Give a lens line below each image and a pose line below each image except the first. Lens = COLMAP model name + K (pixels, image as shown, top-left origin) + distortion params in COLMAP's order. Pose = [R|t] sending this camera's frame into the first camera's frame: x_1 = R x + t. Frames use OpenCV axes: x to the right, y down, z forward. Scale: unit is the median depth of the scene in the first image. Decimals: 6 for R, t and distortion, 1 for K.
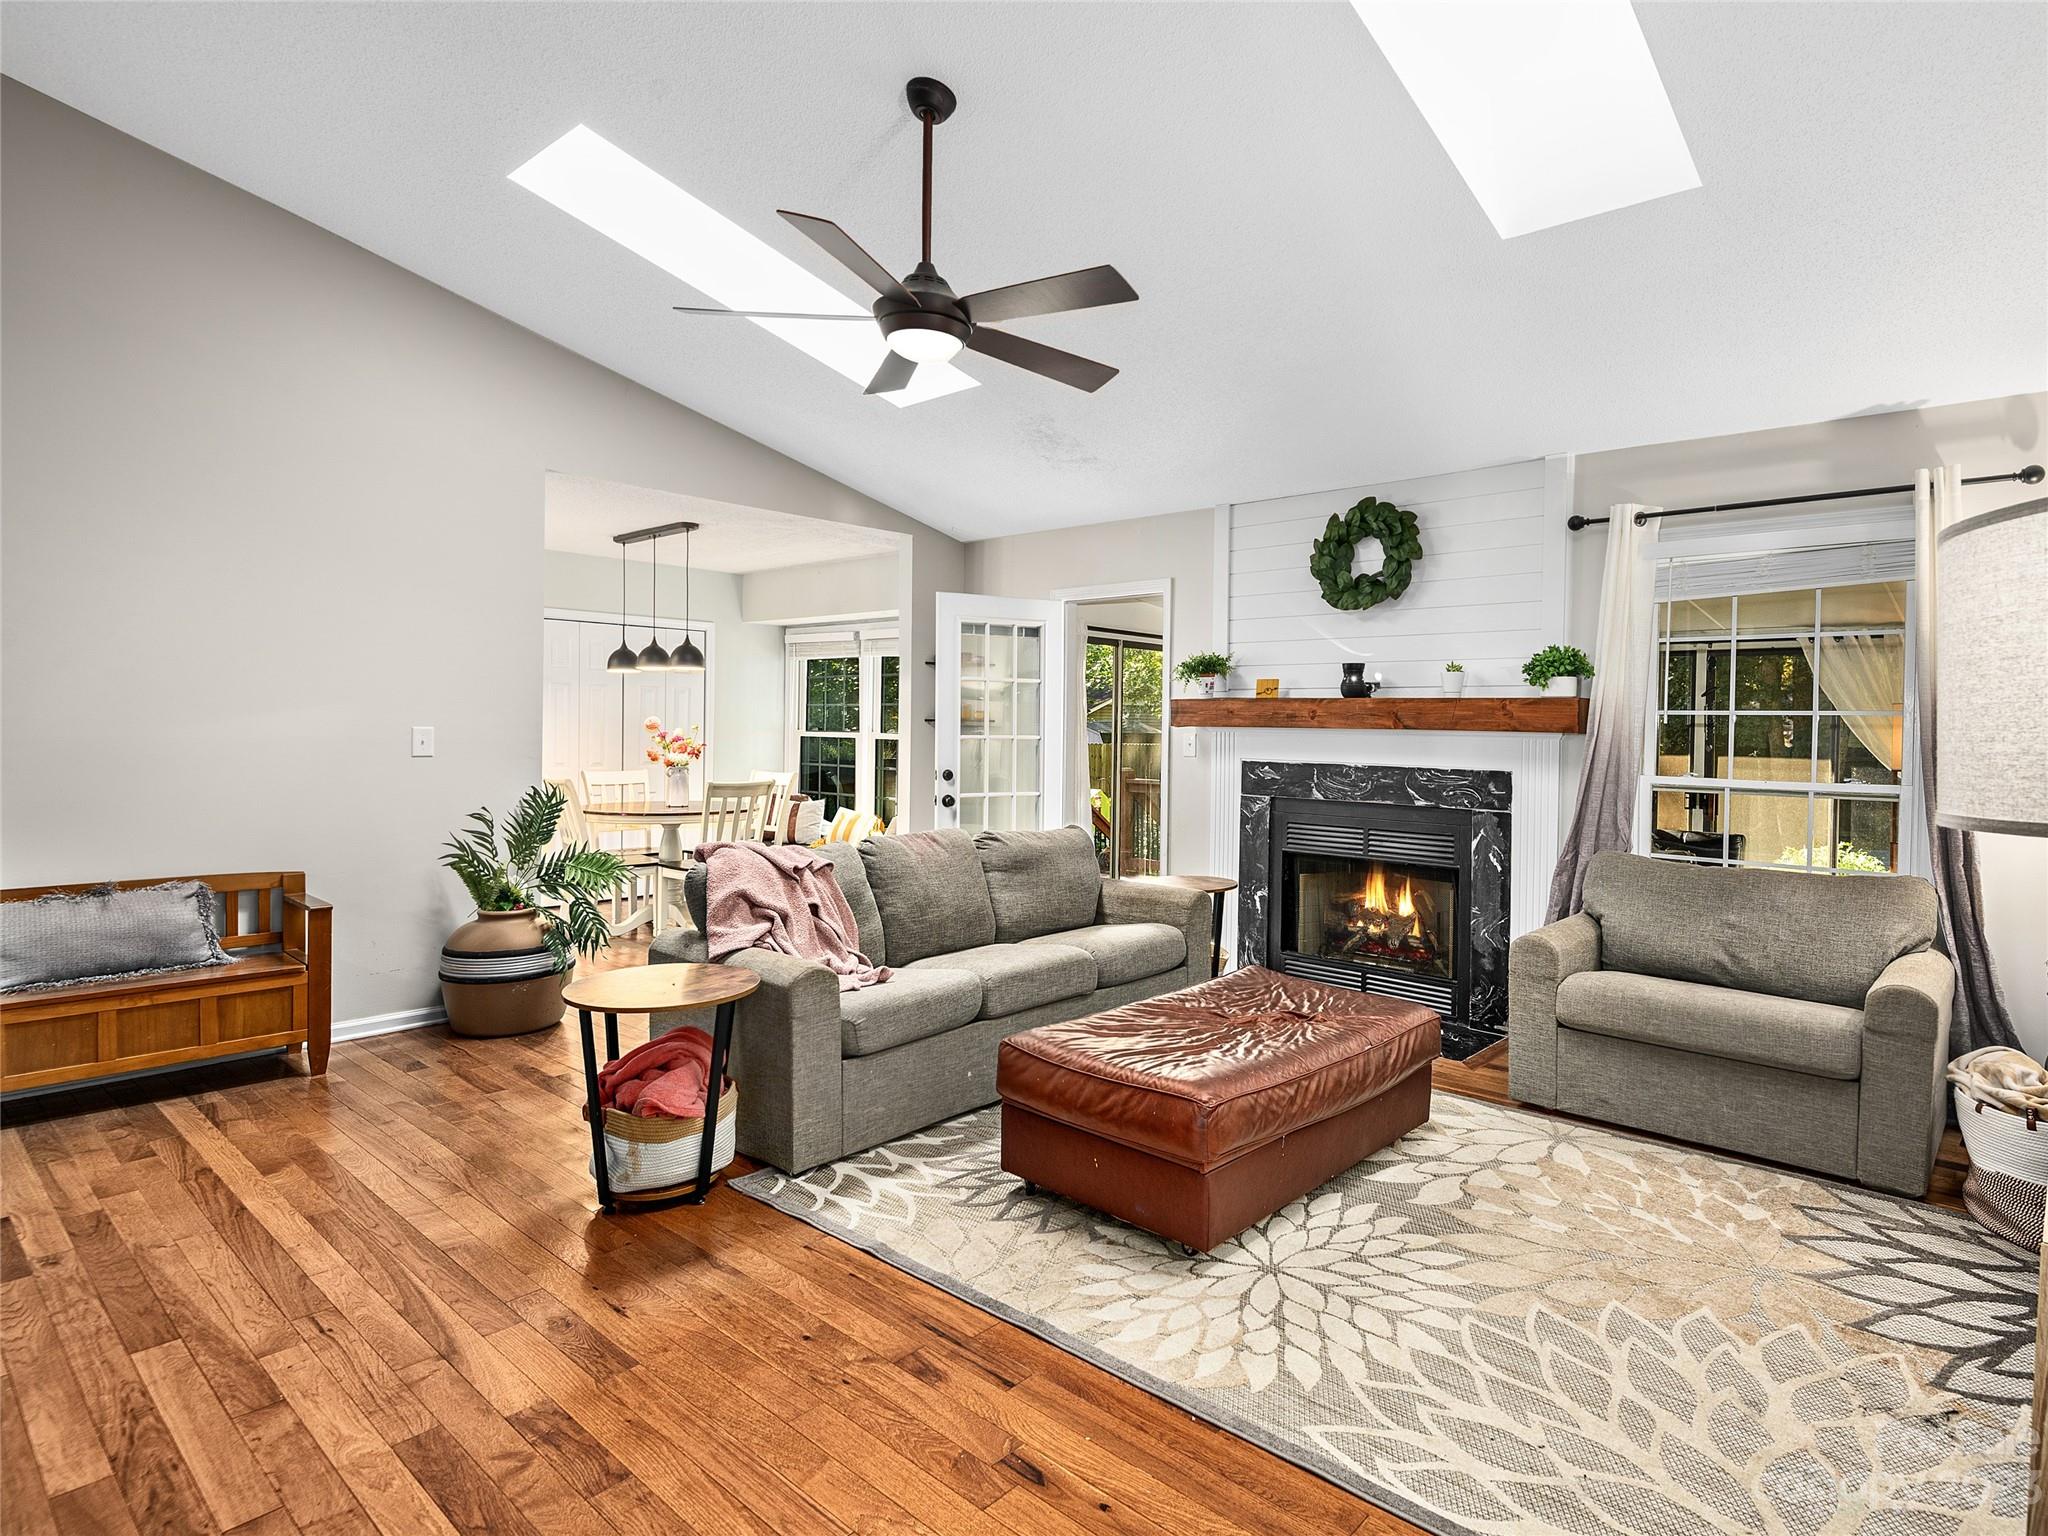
lens RADIAL K [[1074.1, 0, 1025.4], [0, 1074.1, 763.1], [0, 0, 1]] dist [0.008201, 0.000115]
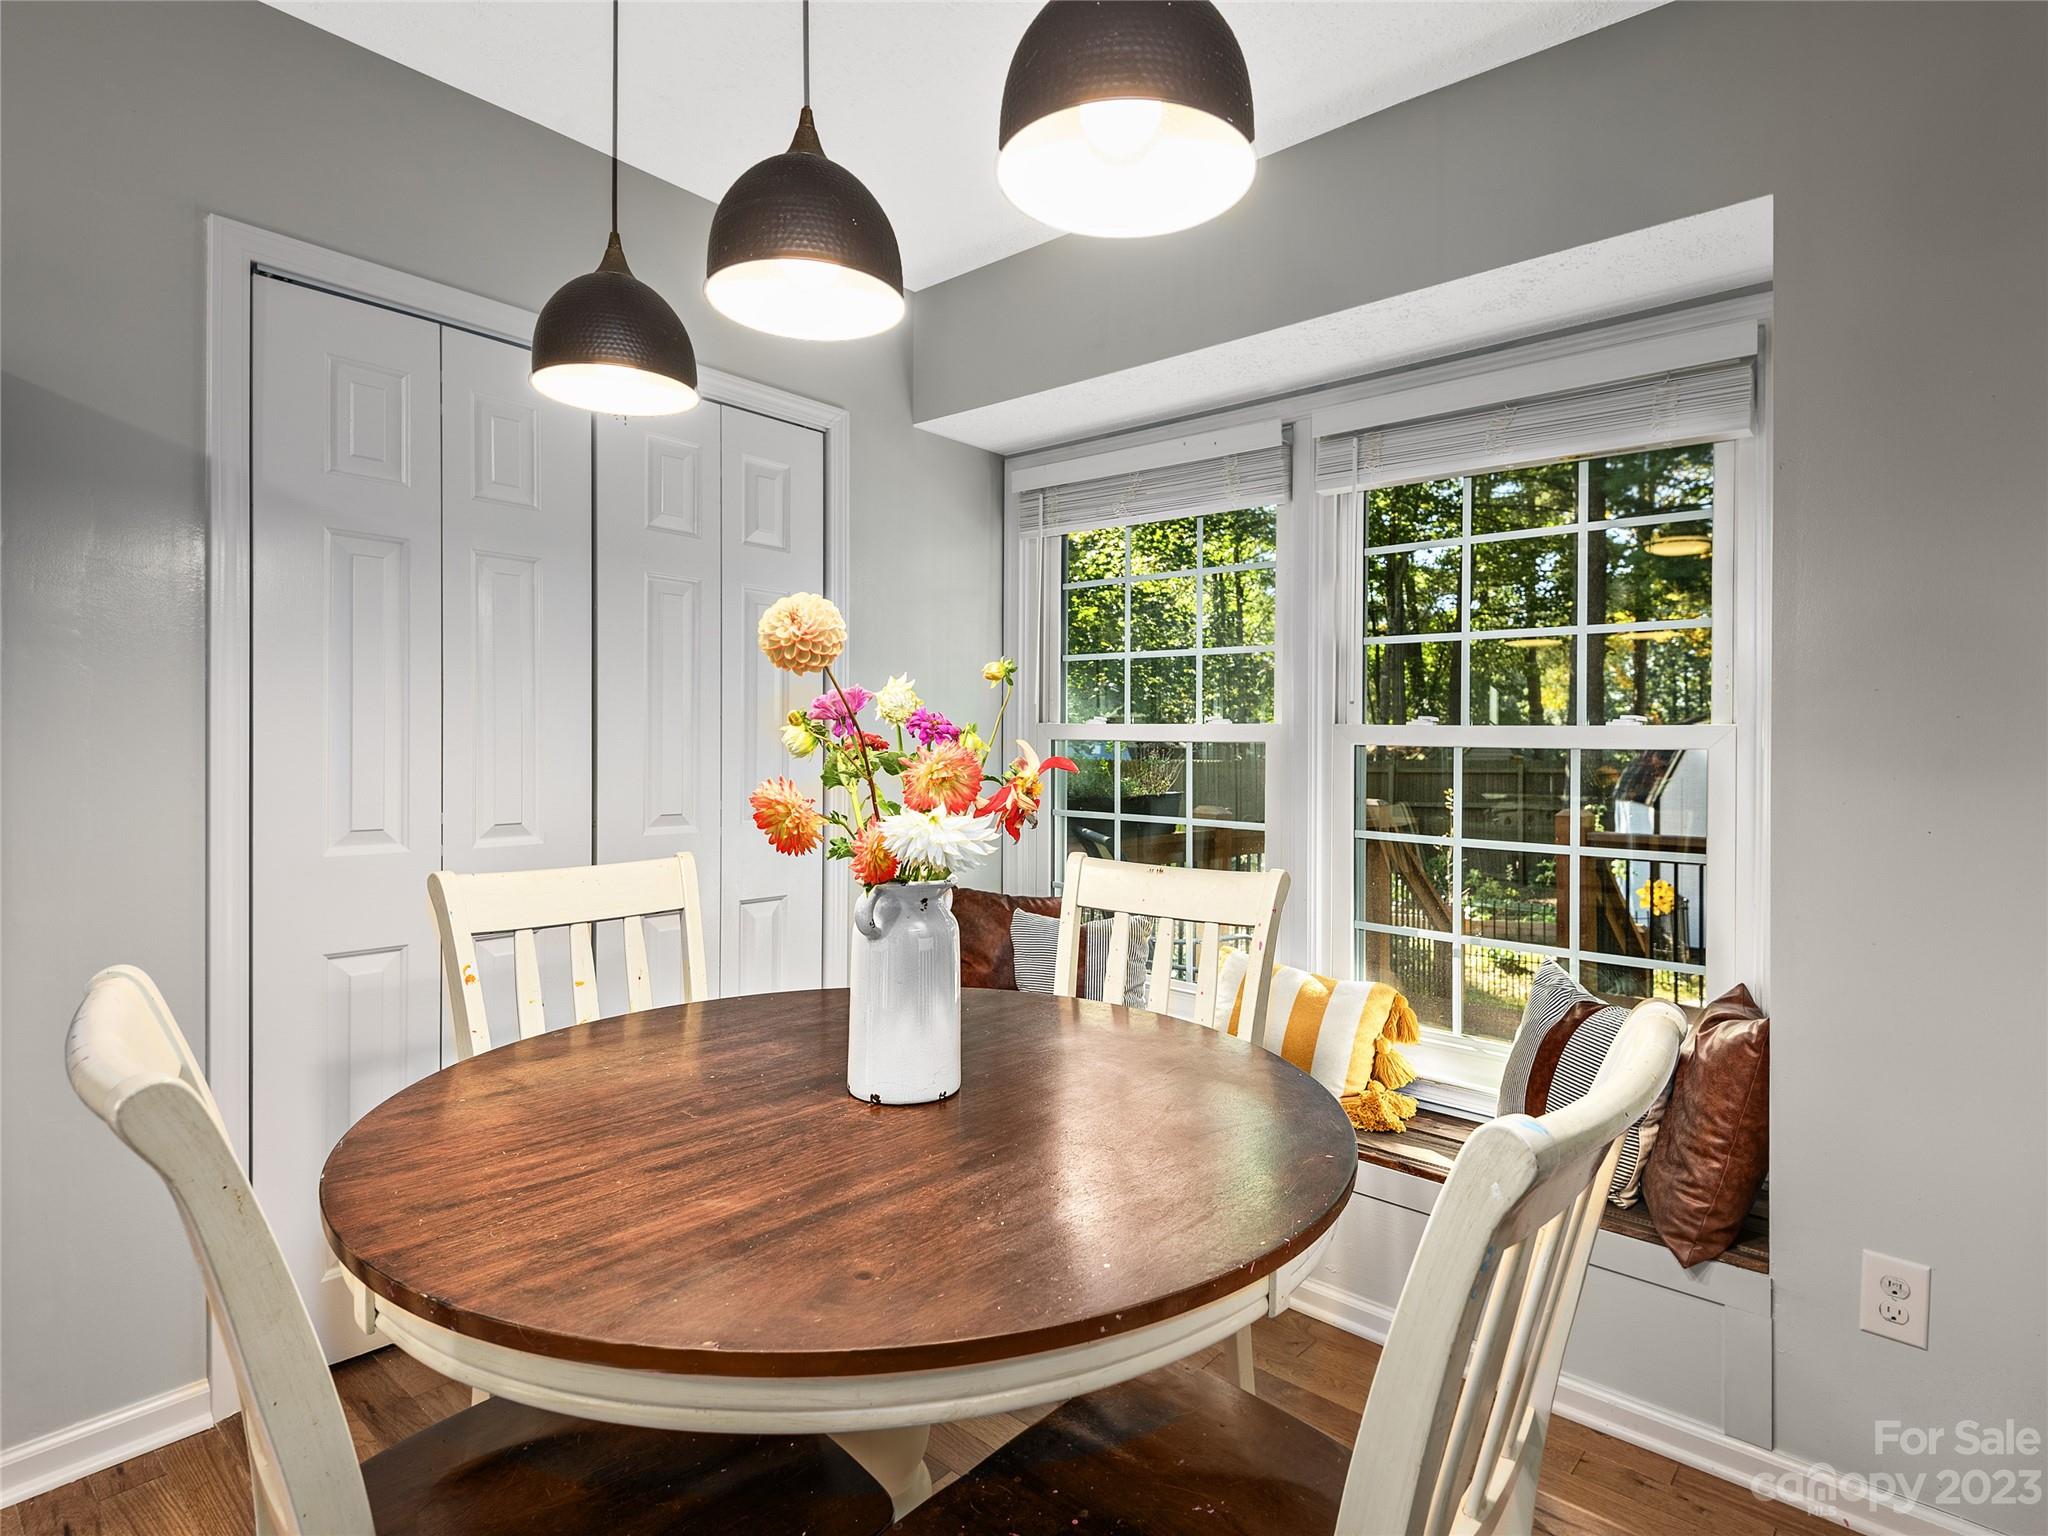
lens RADIAL K [[1074.1, 0, 1022.4], [0, 1074.1, 762.7], [0, 0, 1]] dist [0.008201, 0.000115]
pose [[0.998914, 0.000709, 0.046584, -0.314664], [-0.000364, 0.999972, -0.007411, -0.015751], [-0.046588, 0.007386, 0.998887, 0.816718]]
